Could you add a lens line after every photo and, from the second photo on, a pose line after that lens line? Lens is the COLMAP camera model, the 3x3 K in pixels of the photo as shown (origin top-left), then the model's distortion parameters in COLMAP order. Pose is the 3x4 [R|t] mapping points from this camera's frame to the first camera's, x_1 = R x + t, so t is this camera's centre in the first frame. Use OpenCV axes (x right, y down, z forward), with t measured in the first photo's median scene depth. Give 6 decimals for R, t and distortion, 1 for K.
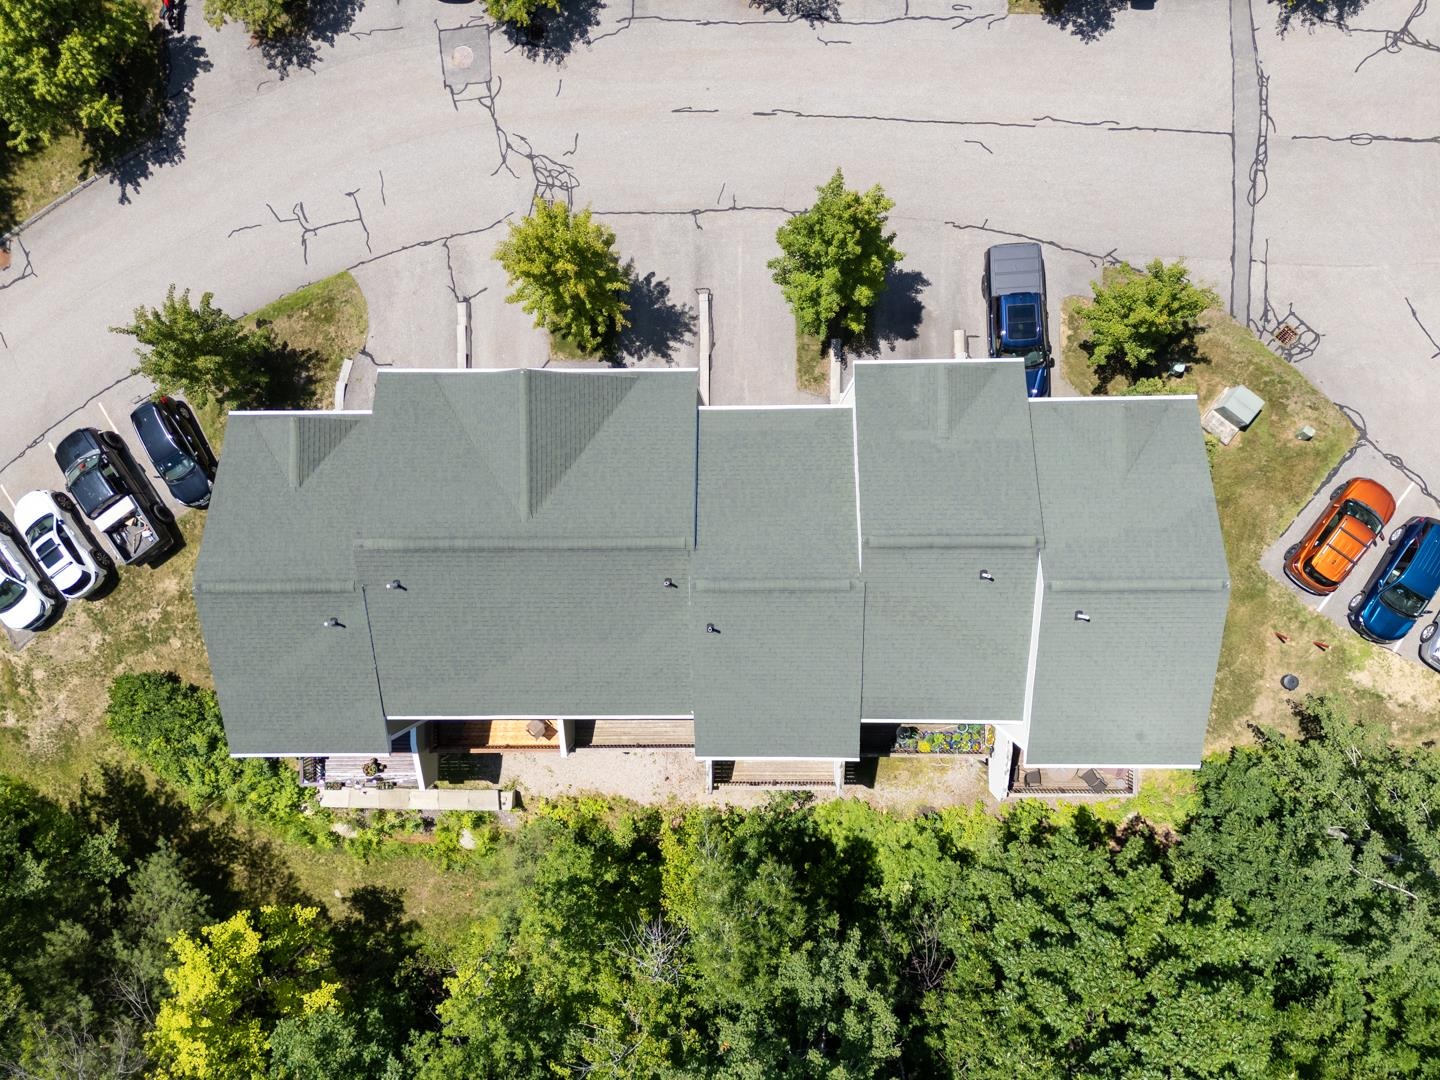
lens RADIAL K [[1084.4, 0, 725.1], [0, 1084.4, 544.2], [0, 0, 1]] dist [0.057127, -0.035799]
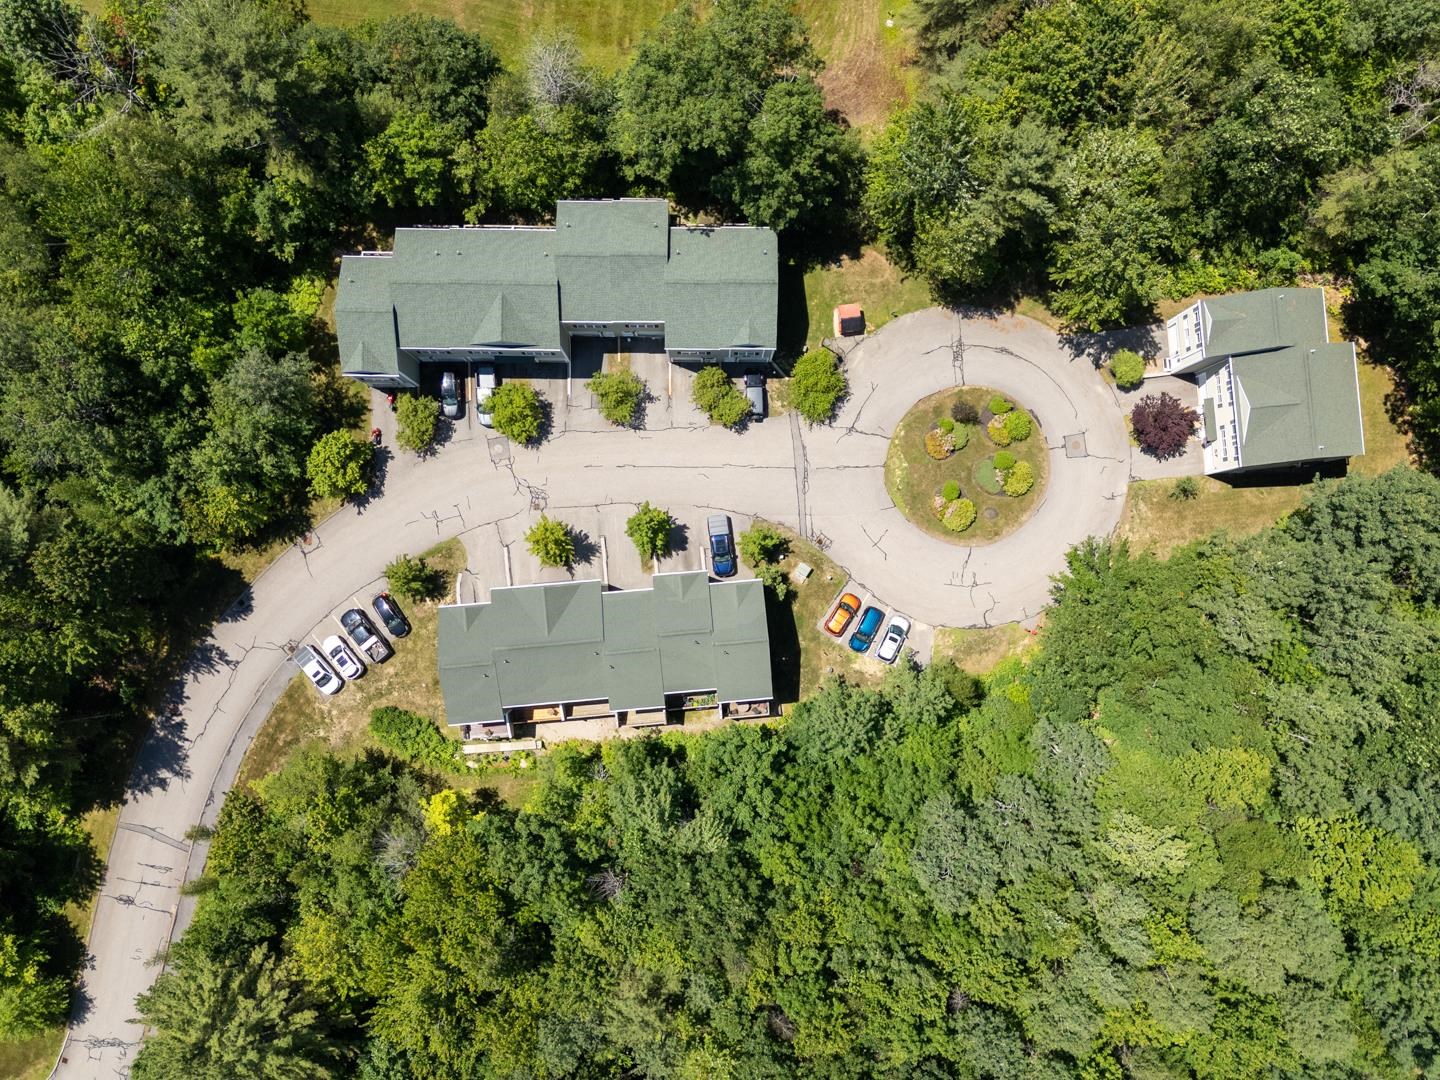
lens RADIAL K [[1084.4, 0, 736.6], [0, 1084.4, 586.5], [0, 0, 1]] dist [0.057127, -0.035799]
pose [[0.994611, -0.079324, 0.066757, 0.111016], [0.080125, 0.996741, -0.009400, -0.066009], [-0.065794, 0.014698, 0.997725, -1.510729]]
